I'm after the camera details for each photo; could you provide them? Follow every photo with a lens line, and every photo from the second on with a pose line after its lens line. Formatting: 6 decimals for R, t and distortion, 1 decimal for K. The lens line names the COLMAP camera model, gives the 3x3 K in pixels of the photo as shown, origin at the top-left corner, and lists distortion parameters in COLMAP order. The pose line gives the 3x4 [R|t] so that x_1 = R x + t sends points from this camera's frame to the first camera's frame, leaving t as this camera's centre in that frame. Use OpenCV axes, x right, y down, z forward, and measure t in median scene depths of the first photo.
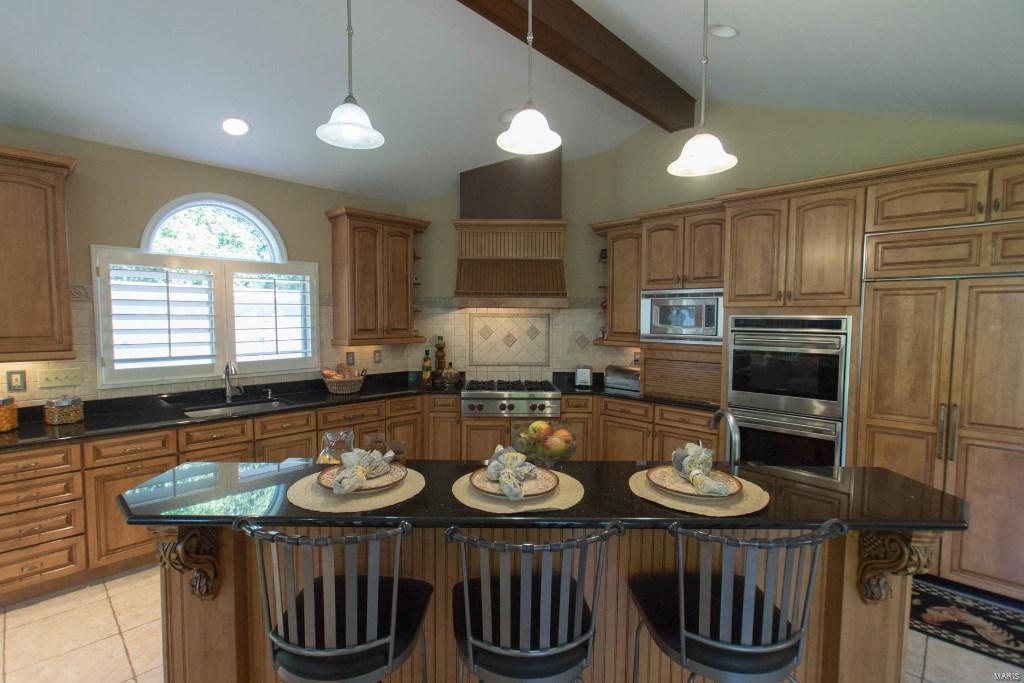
lens RADIAL K [[472.3, 0, 502.7], [0, 472.3, 344.3], [0, 0, 1]] dist [-0.000337, 0.000924]
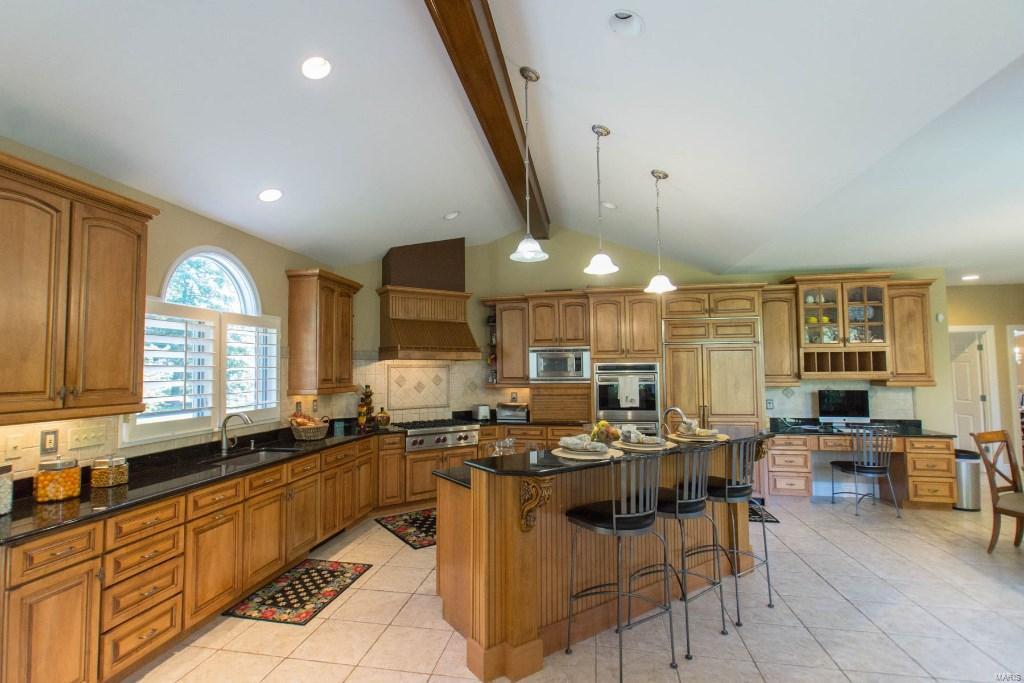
lens RADIAL K [[472.3, 0, 502.7], [0, 472.3, 344.3], [0, 0, 1]] dist [-0.000337, 0.000924]
pose [[0.831615, 0.016367, 0.555111, -0.587125], [0.047984, 0.993710, -0.101183, 0.018715], [-0.553275, 0.110782, 0.825599, -0.140526]]
